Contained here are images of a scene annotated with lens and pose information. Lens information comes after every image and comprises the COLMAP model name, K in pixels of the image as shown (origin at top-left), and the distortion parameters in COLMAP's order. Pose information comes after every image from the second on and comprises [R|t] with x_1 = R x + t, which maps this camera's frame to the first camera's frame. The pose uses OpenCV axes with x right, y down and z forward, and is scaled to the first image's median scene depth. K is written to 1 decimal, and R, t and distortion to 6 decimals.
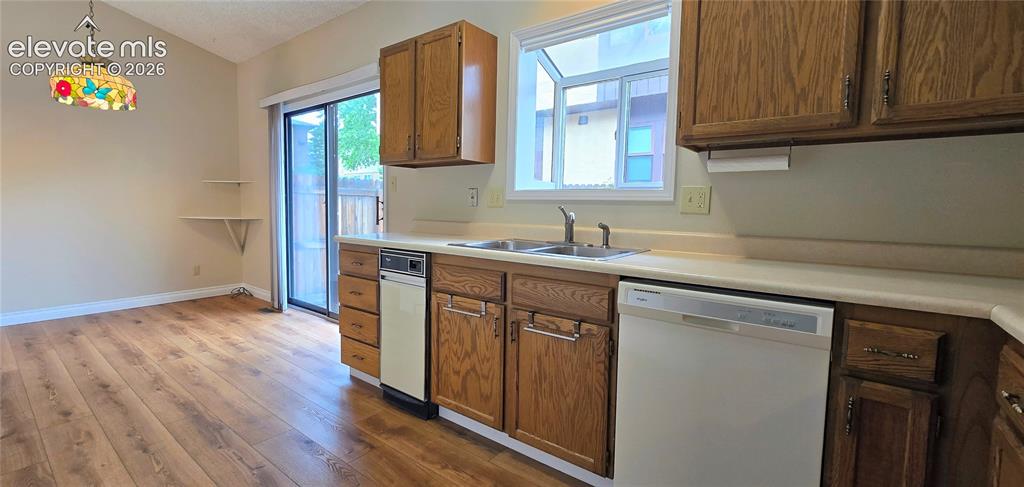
lens RADIAL K [[429.6, 0, 508.0], [0, 429.6, 236.7], [0, 0, 1]] dist [-0.002753, -0.000272]
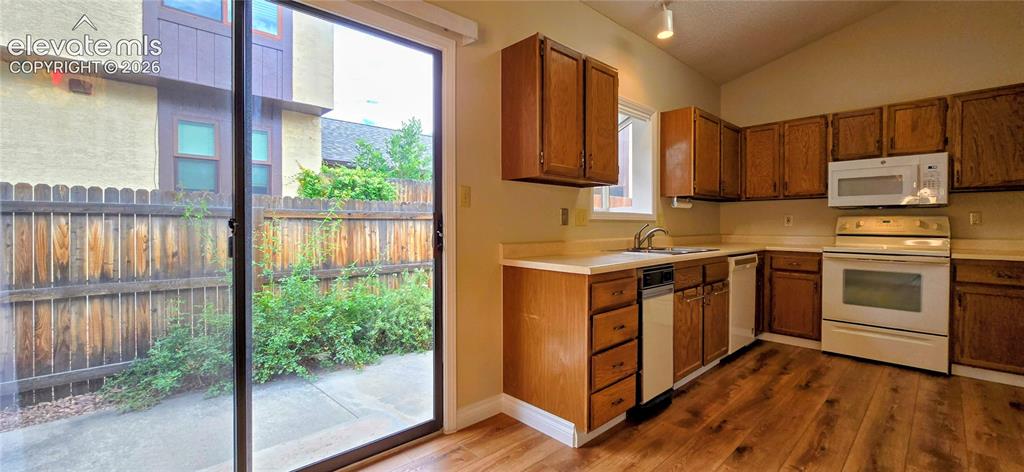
lens RADIAL K [[418.3, 0, 517.7], [0, 418.3, 228.9], [0, 0, 1]] dist [-0.002683, 0.003755]
pose [[0.132647, -0.025719, 0.990830, -0.970921], [0.071098, 0.997335, 0.016369, -0.075622], [-0.988610, 0.068274, 0.134122, 0.858331]]
